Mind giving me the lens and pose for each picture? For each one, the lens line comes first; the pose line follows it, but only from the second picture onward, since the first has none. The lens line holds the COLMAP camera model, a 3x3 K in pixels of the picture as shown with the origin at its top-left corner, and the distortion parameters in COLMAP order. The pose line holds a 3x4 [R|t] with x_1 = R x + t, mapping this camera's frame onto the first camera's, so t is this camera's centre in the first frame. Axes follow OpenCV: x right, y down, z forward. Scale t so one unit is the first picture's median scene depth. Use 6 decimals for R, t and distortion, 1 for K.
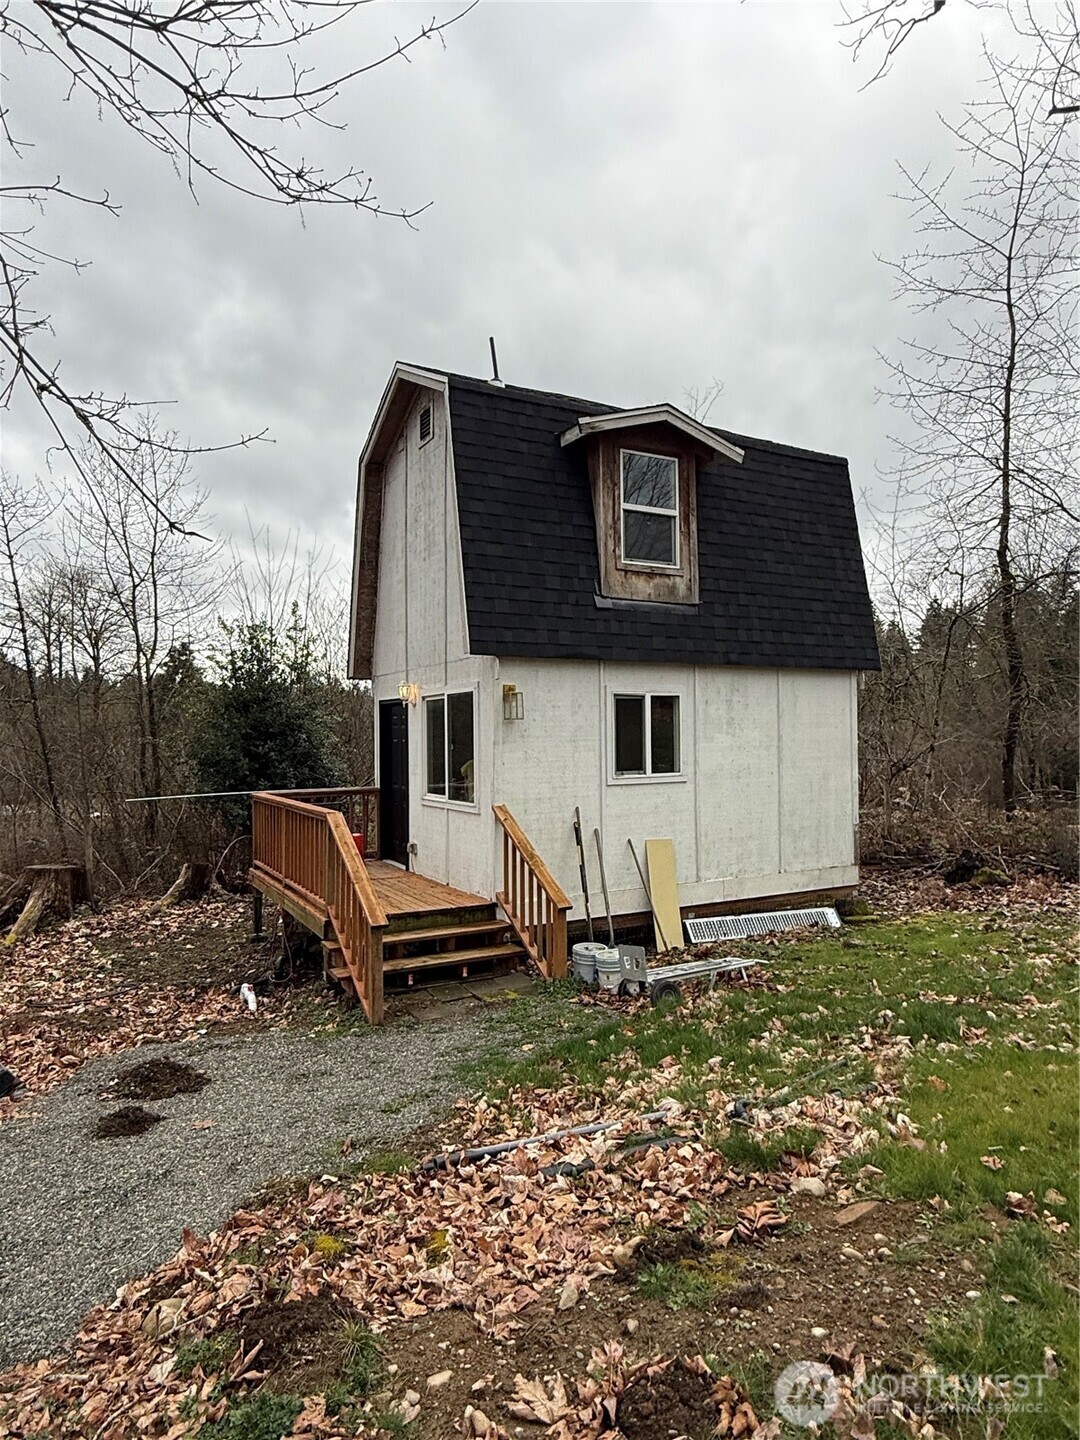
lens RADIAL K [[886.2, 0, 538.6], [0, 886.2, 719.0], [0, 0, 1]] dist [0.001451, 0.000119]
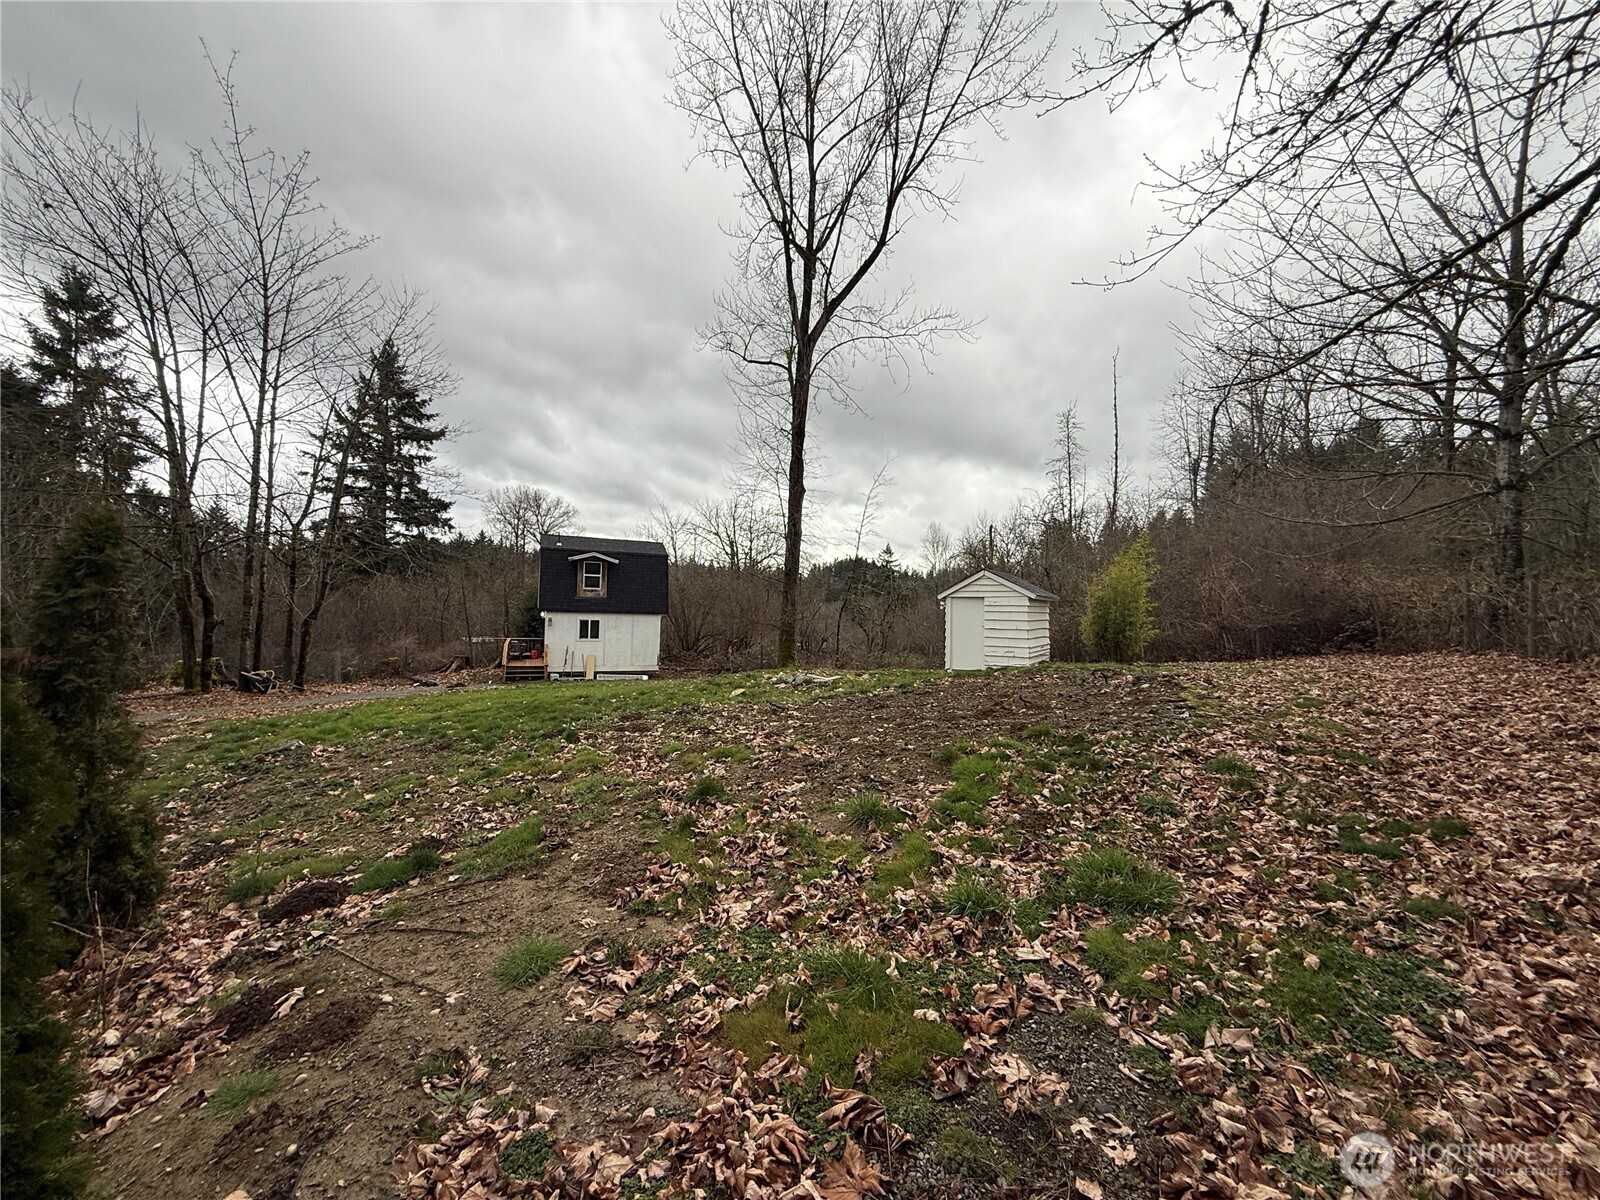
lens RADIAL K [[639.2, 0, 804.2], [0, 639.2, 600.8], [0, 0, 1]] dist [0.000569, -0.000007]
pose [[0.994408, 0.042466, -0.096696, 1.379469], [-0.040381, 0.998910, 0.023420, -0.223096], [0.097585, -0.019385, 0.995038, -1.847496]]
